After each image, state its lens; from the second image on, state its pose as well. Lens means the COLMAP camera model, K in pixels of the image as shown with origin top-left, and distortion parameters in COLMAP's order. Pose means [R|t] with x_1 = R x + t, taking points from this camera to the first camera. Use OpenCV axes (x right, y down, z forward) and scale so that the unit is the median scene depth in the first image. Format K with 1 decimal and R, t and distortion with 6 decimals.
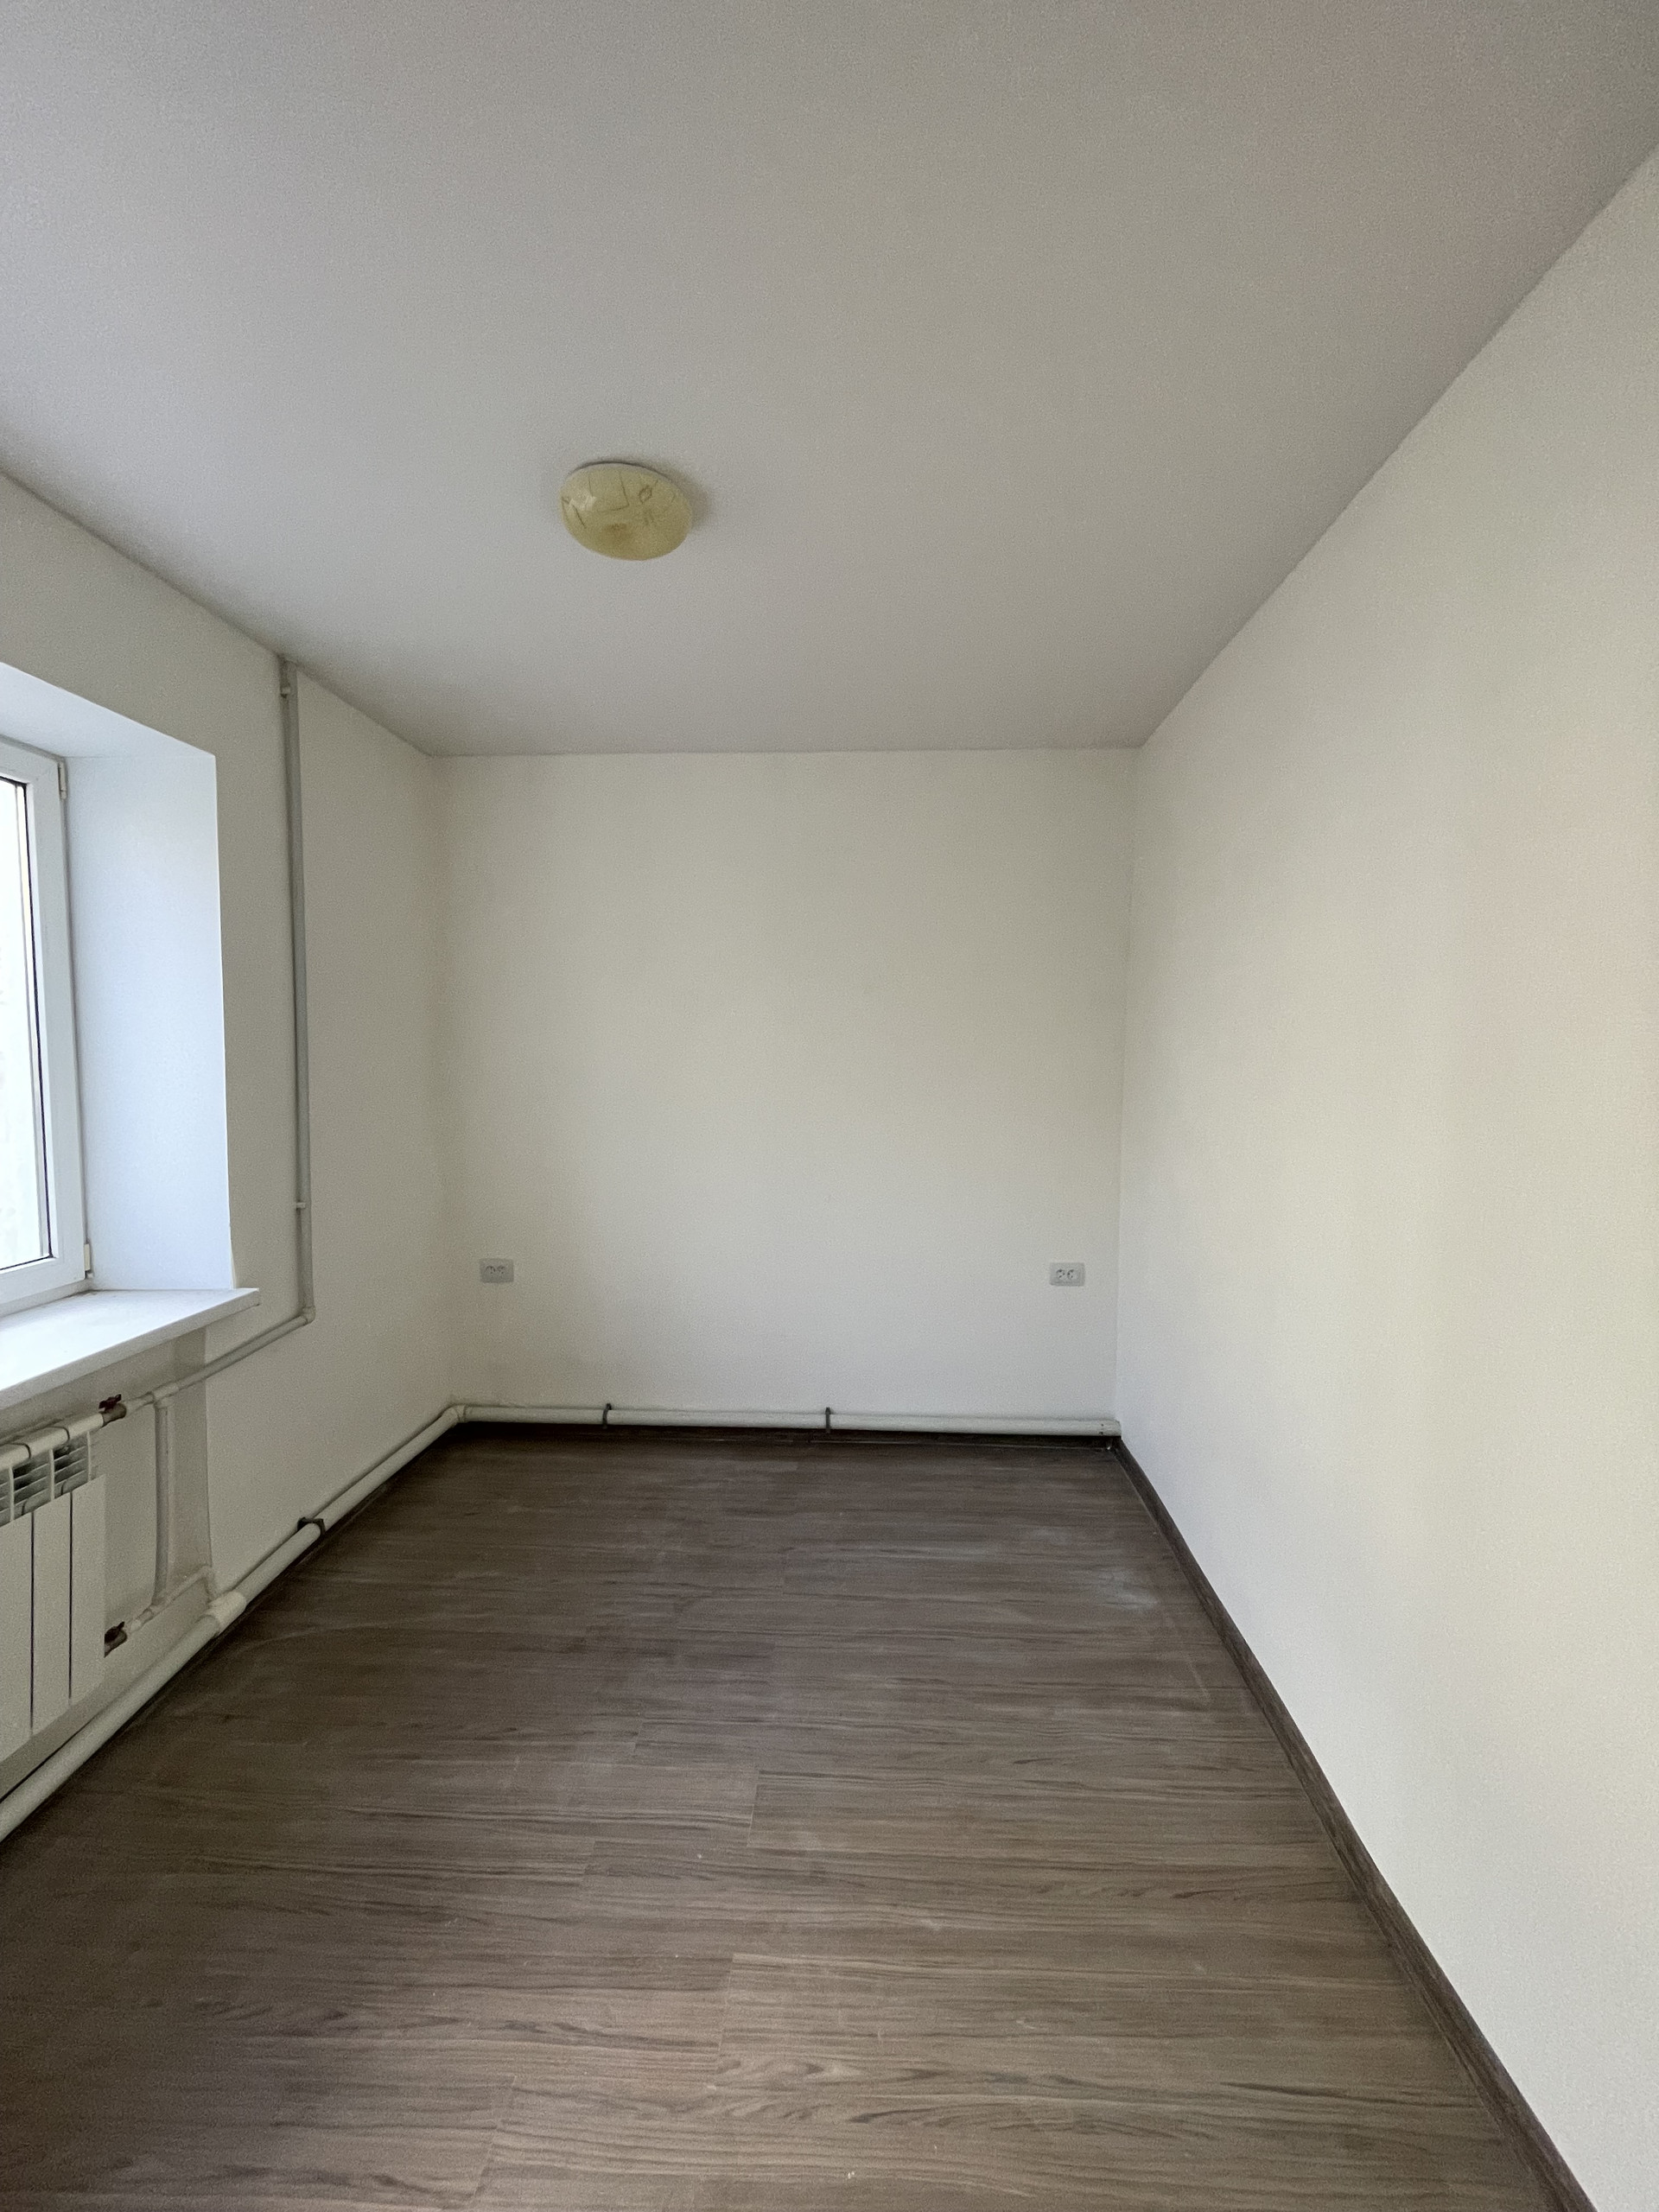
lens RADIAL K [[894.7, 0, 831.0], [0, 894.7, 1104.8], [0, 0, 1]] dist [0.000562, -0.000577]
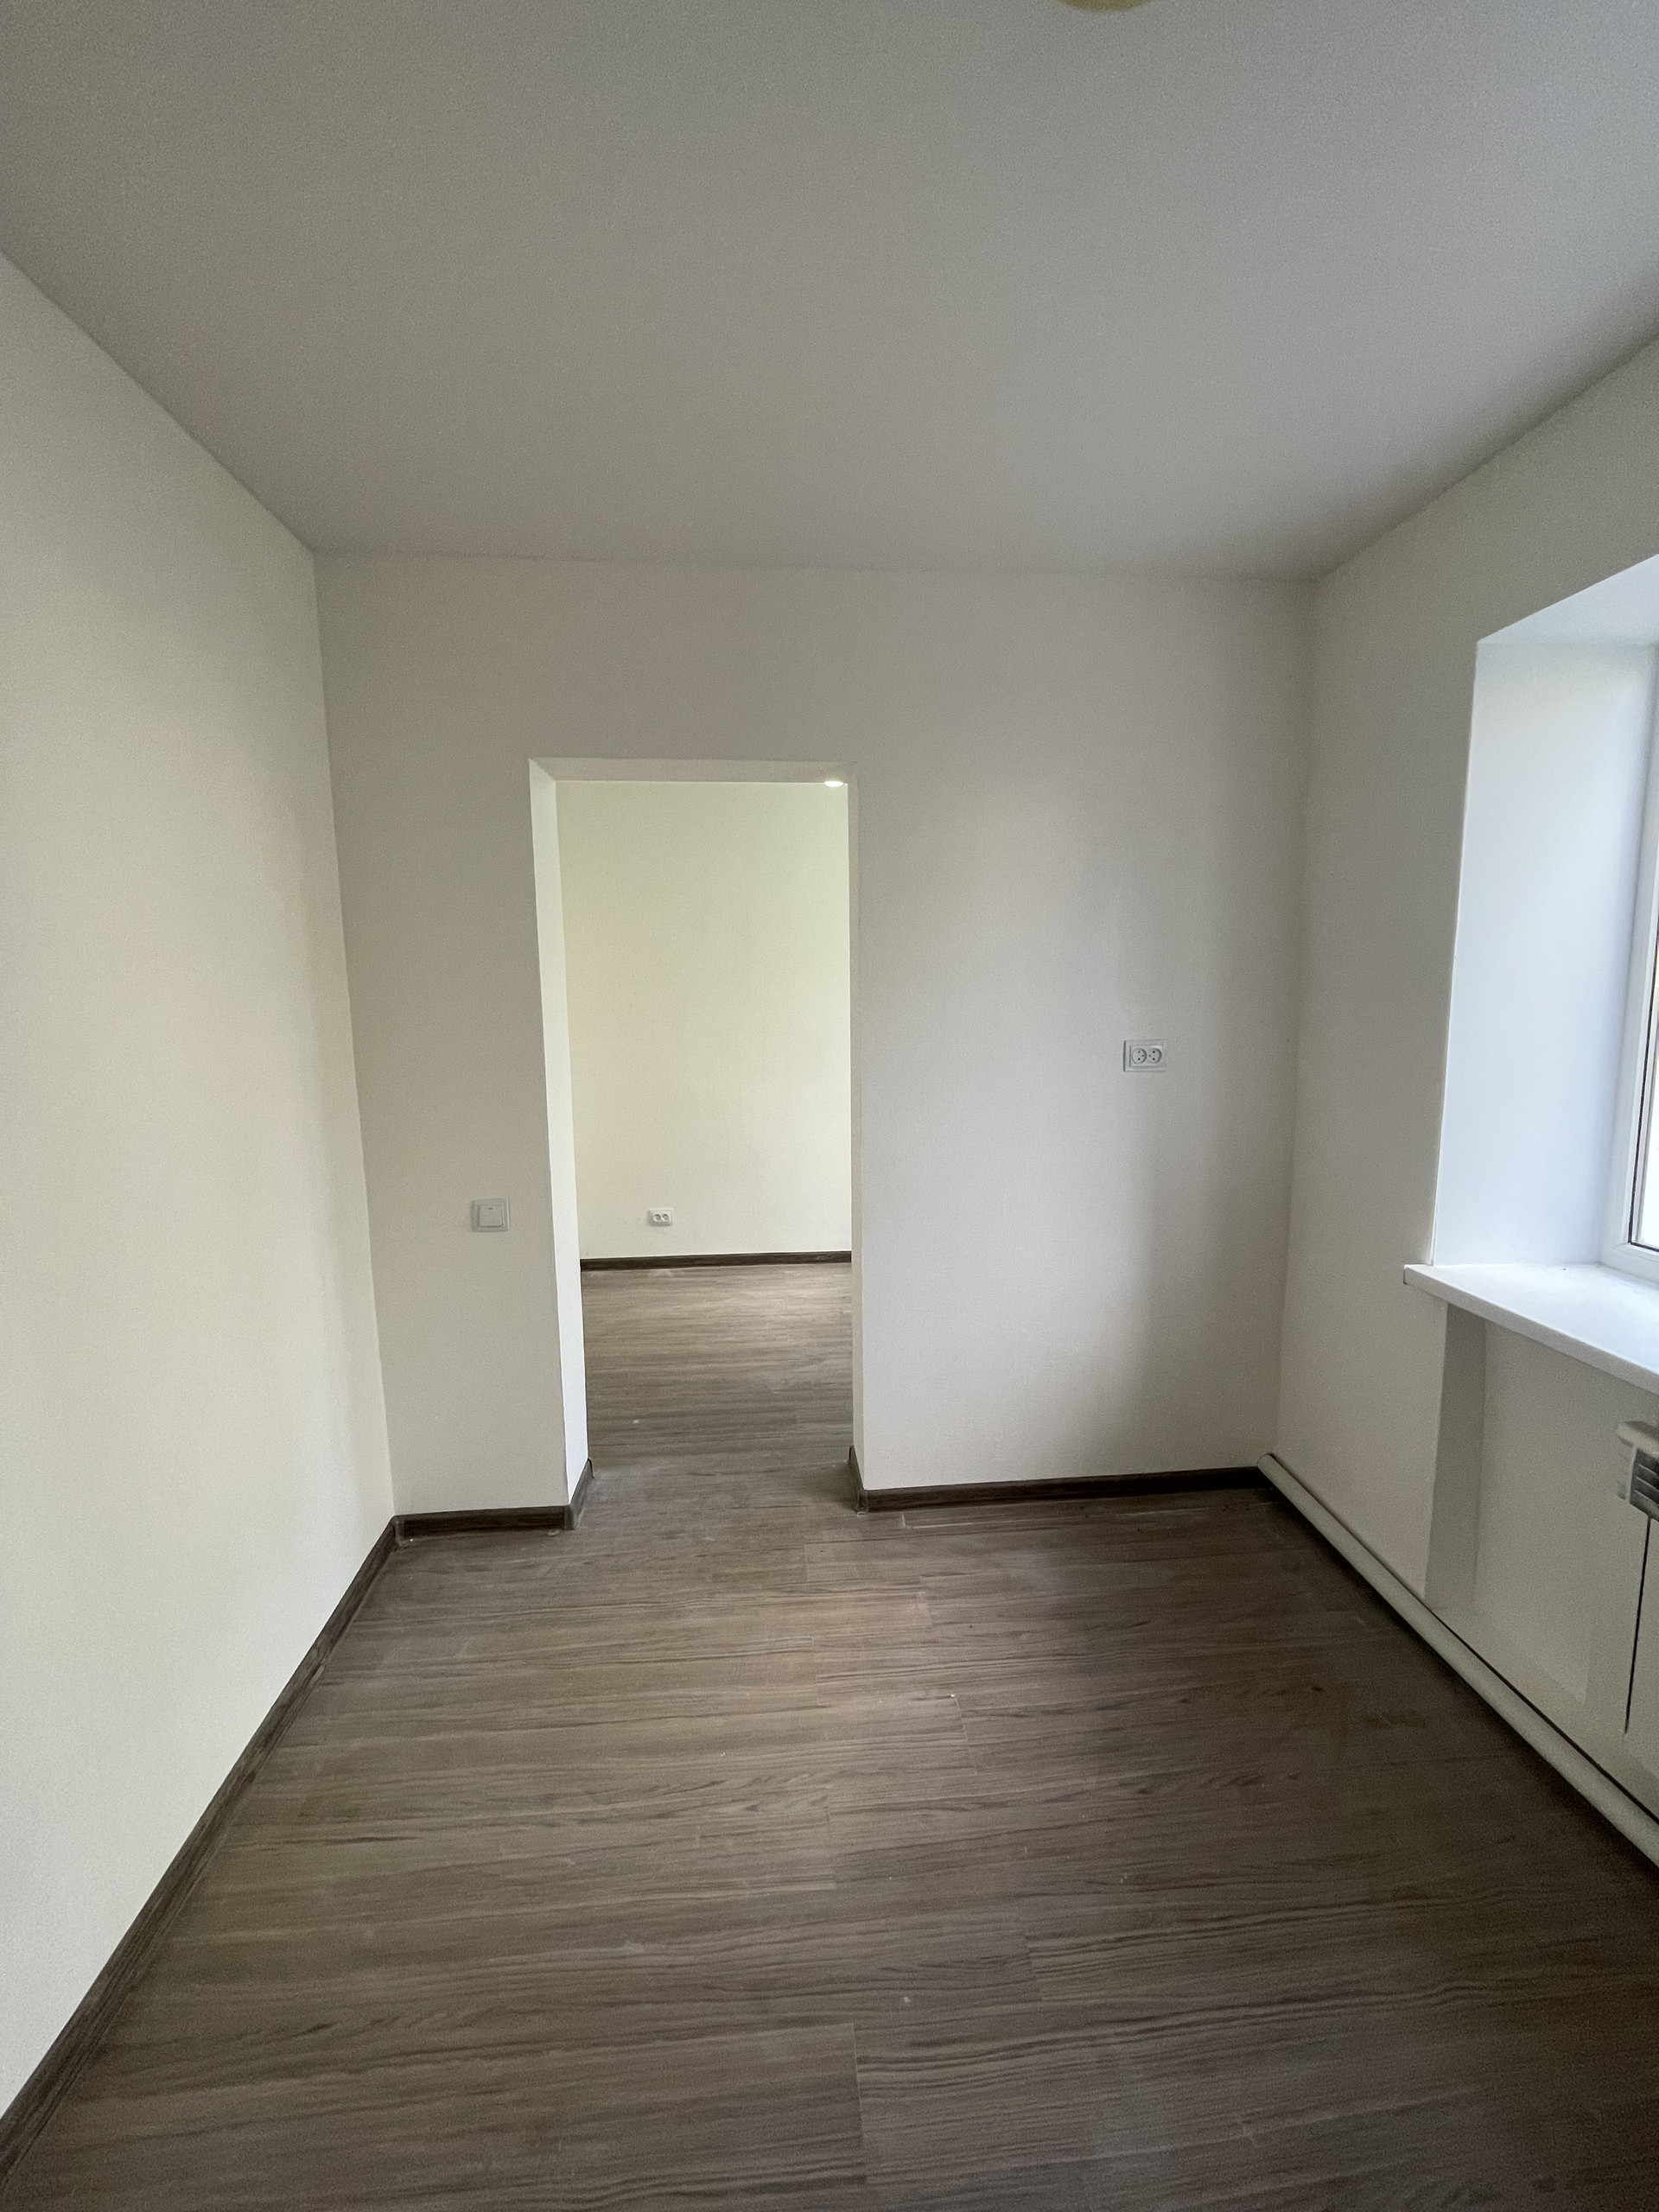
lens RADIAL K [[888.6, 0, 832.3], [0, 888.6, 1095.6], [0, 0, 1]] dist [-0.000109, -0.000016]
pose [[-0.991315, 0.023640, -0.129370, 0.005798], [0.000049, 0.983778, 0.179391, -0.130168], [0.131512, 0.177826, -0.975235, 1.855440]]
